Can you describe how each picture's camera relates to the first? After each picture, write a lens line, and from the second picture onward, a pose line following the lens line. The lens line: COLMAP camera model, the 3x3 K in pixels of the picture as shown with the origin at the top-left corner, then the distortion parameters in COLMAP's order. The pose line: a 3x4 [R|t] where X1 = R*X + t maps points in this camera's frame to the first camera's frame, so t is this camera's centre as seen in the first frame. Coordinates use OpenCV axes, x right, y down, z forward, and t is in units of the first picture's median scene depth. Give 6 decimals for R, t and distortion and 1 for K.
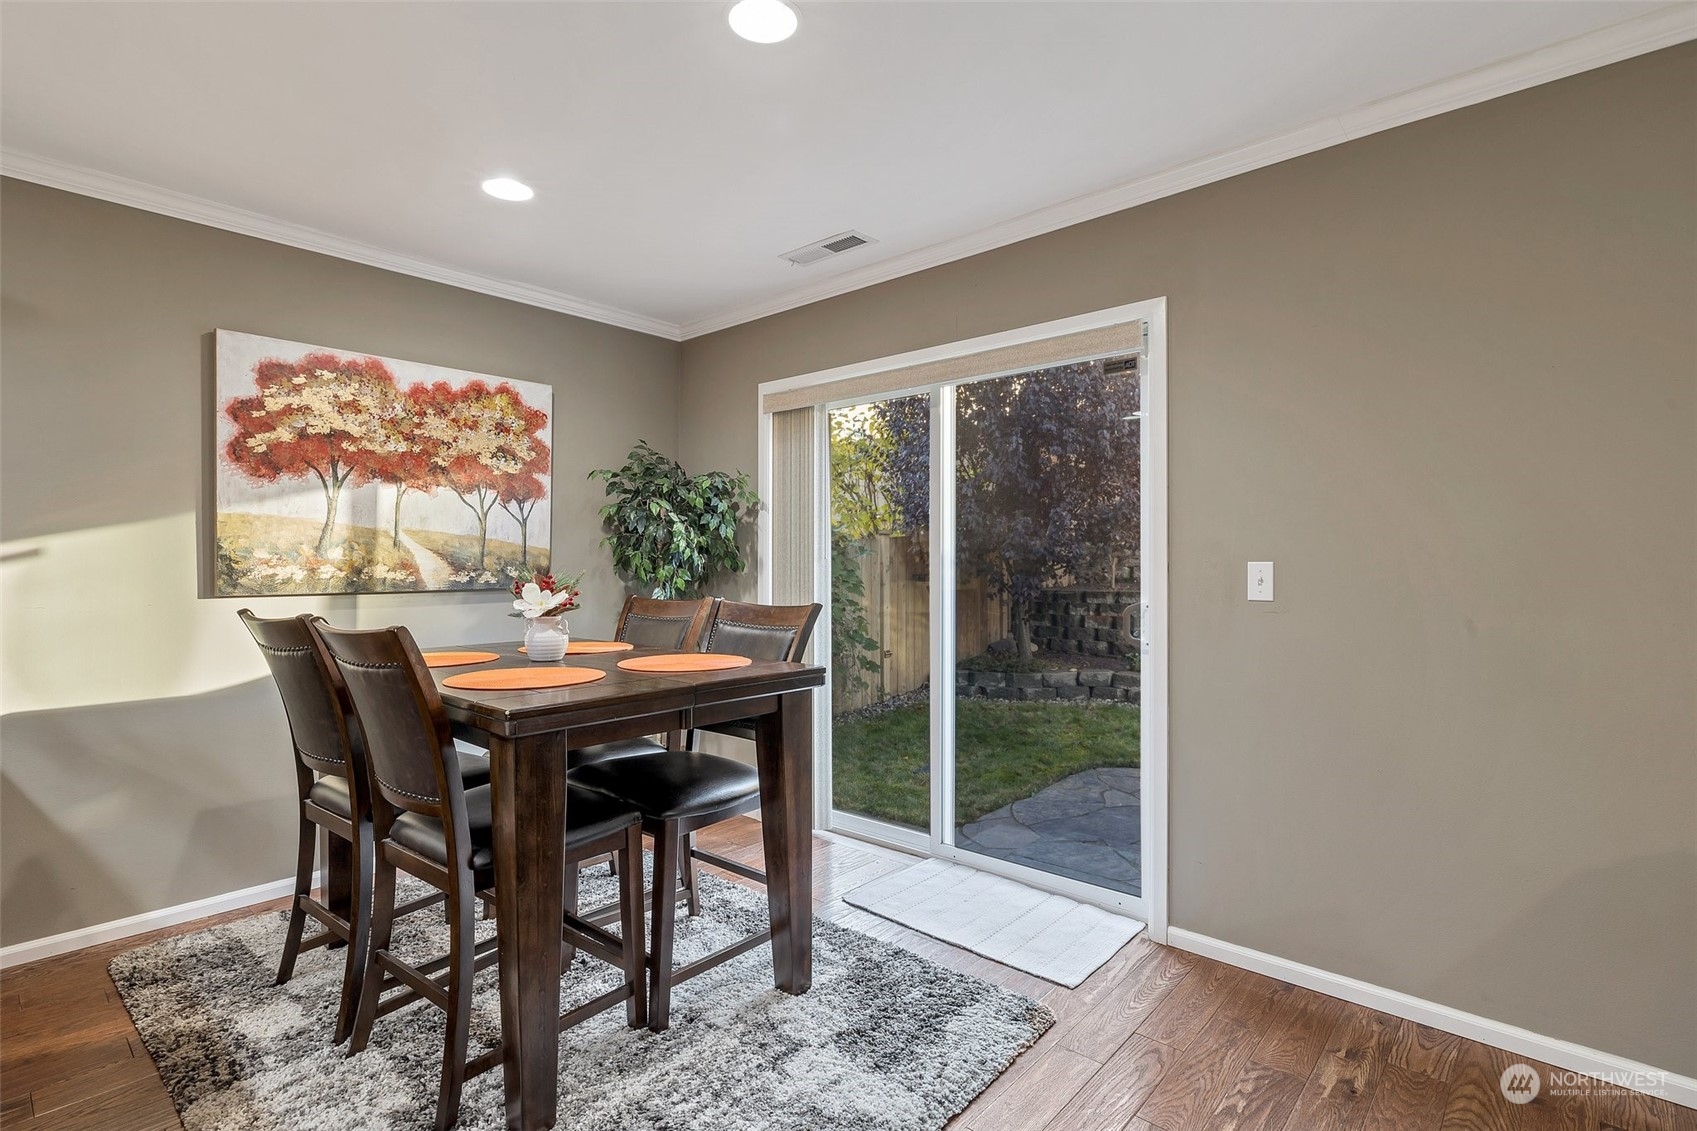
lens RADIAL K [[829.2, 0, 852.1], [0, 829.2, 554.1], [0, 0, 1]] dist [-0.000520, -0.000045]
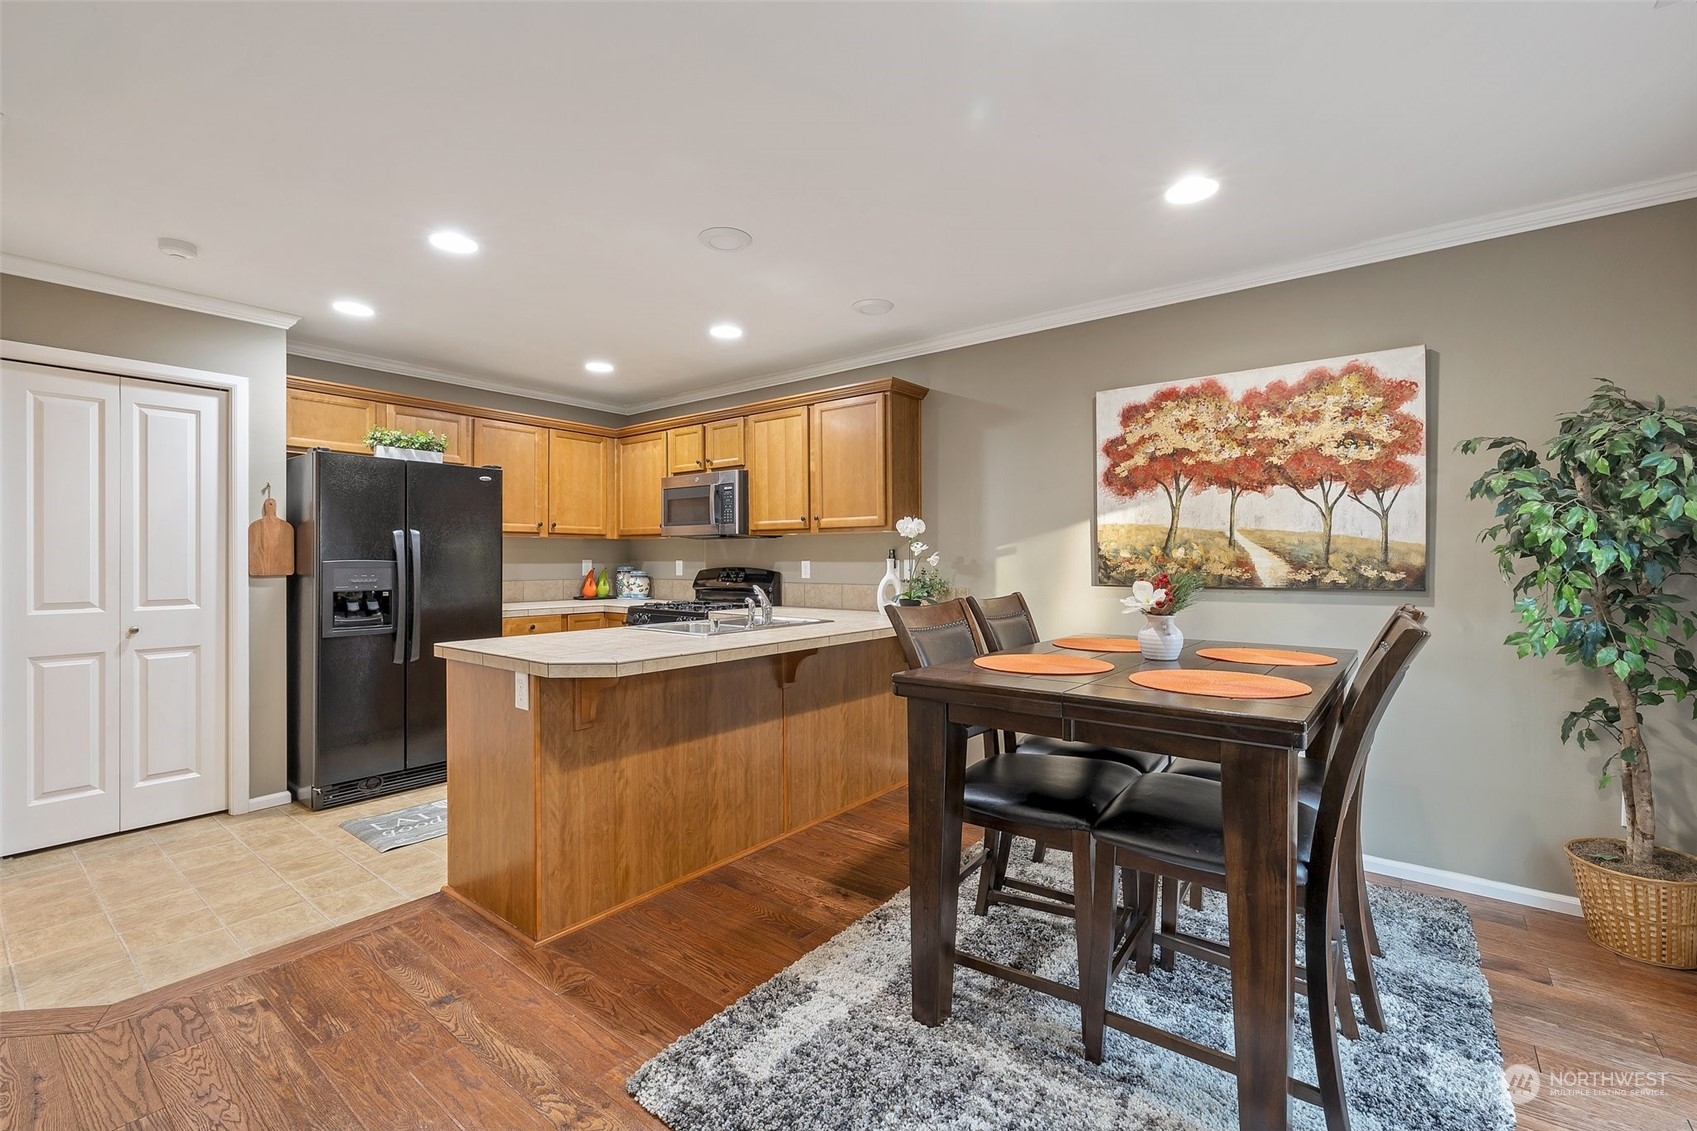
lens RADIAL K [[730.8, 0, 854.7], [0, 730.8, 562.8], [0, 0, 1]] dist [-0.001212, 0.000731]
pose [[0.052821, 0.002981, -0.998600, 0.376906], [0.008312, 0.999960, 0.003425, 0.005869], [0.998569, -0.008481, 0.052794, 0.454905]]
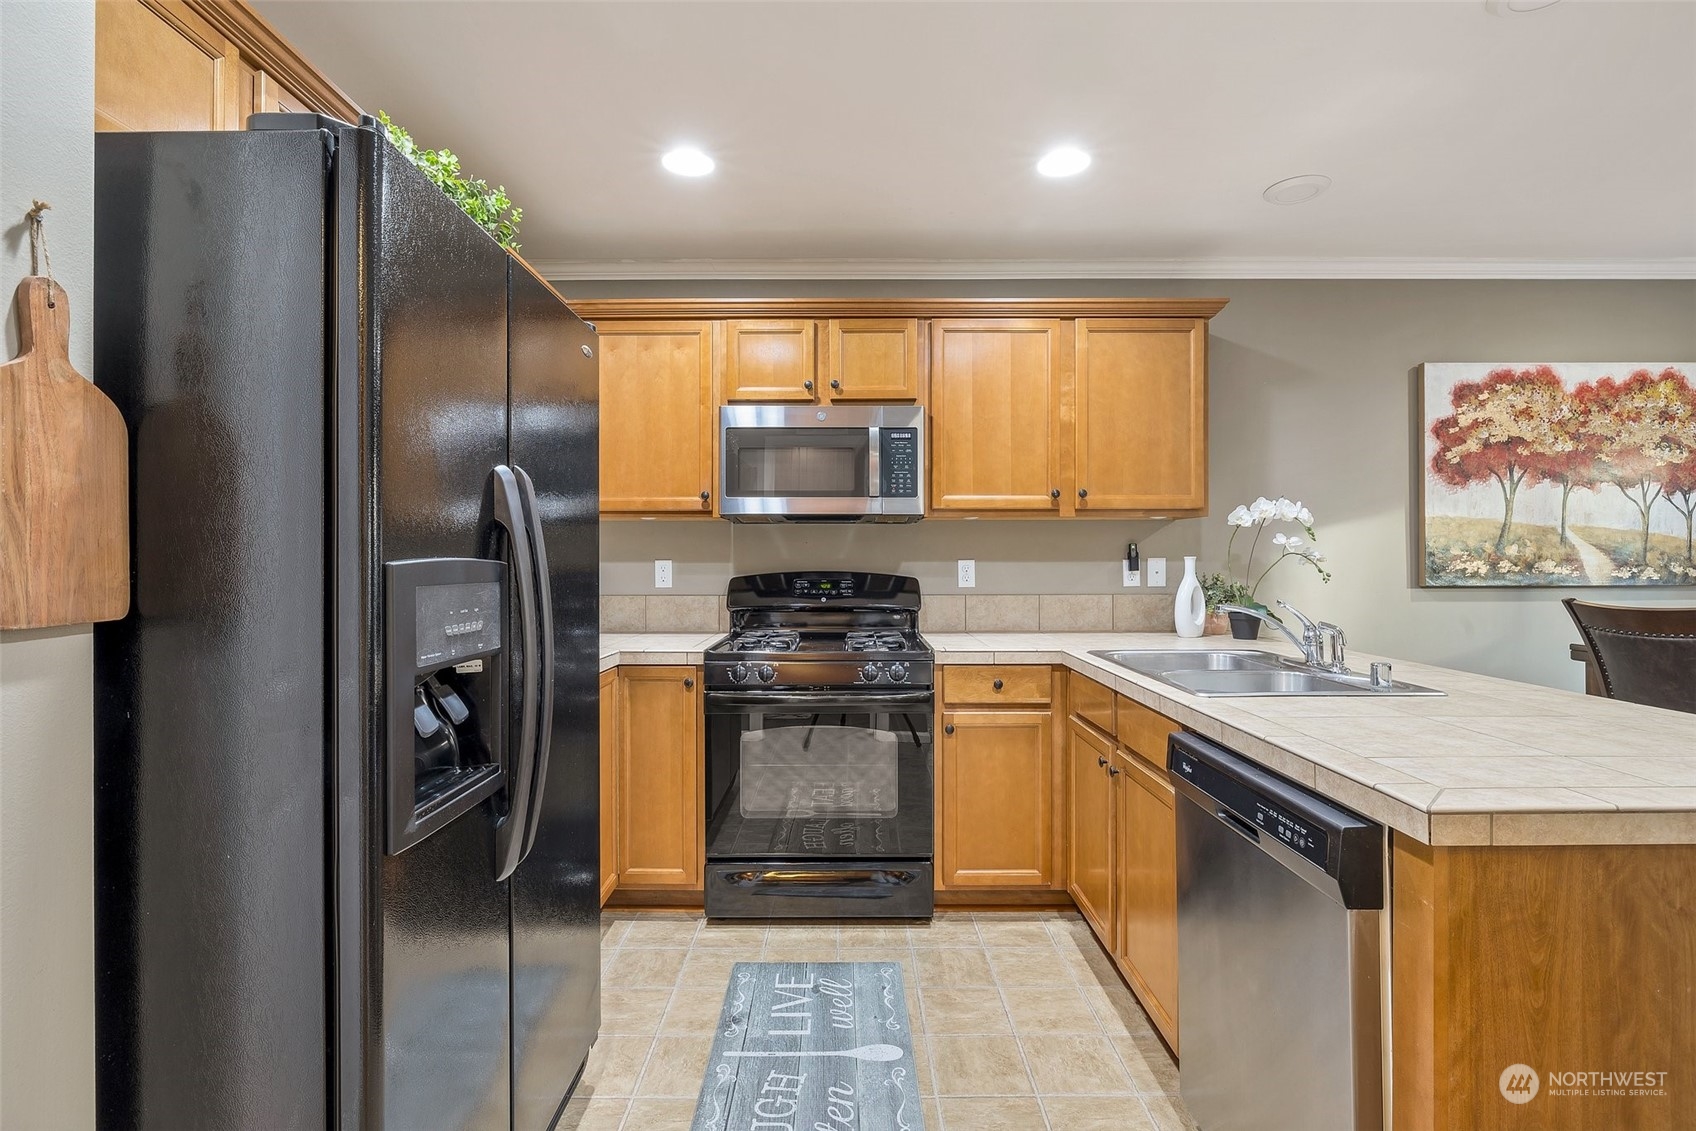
lens RADIAL K [[828.7, 0, 850.0], [0, 828.7, 562.1], [0, 0, 1]] dist [-0.000520, -0.000045]
pose [[0.663332, 0.000333, -0.748325, -0.363523], [0.008852, 0.999926, 0.008292, -0.001348], [0.748273, -0.012124, 0.663280, -0.359639]]
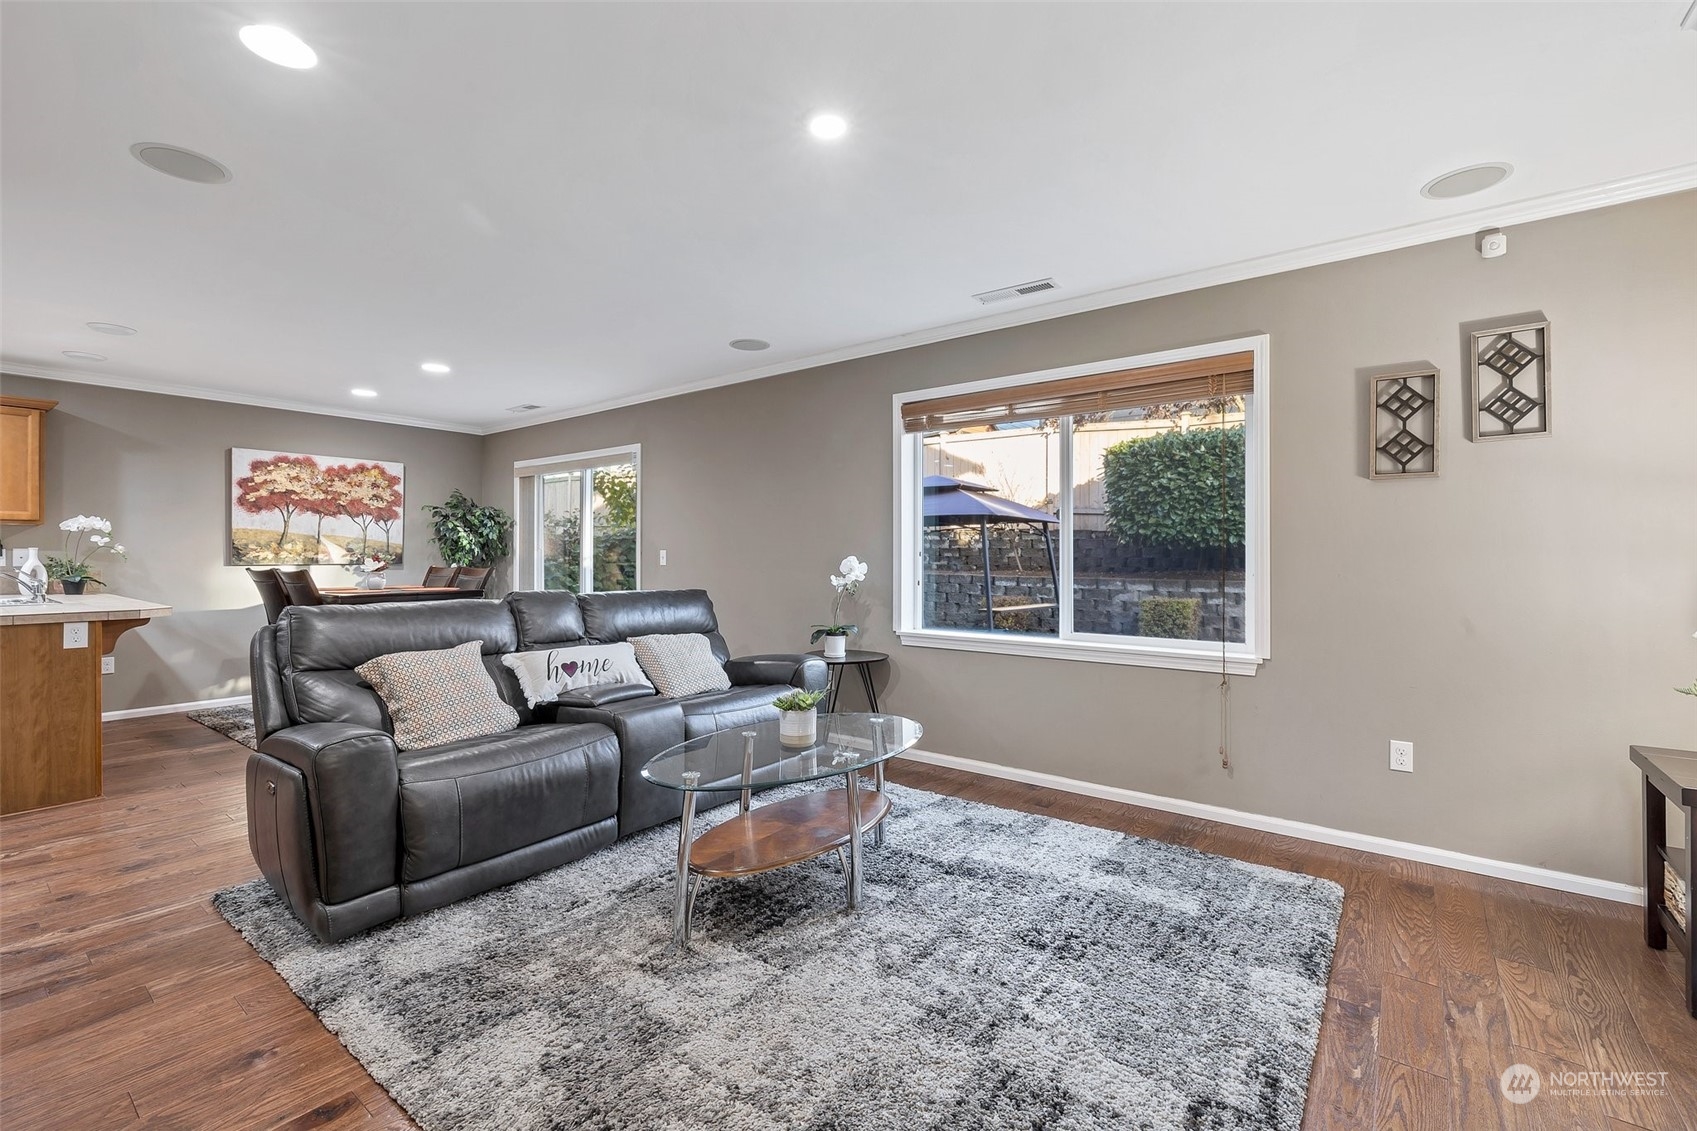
lens RADIAL K [[730.8, 0, 846.8], [0, 730.8, 549.3], [0, 0, 1]] dist [-0.001212, 0.000731]
pose [[0.996999, 0.001837, 0.077395, 0.658469], [-0.001987, 0.999996, 0.001865, 0.000759], [-0.077391, -0.002013, 0.996999, -0.978201]]
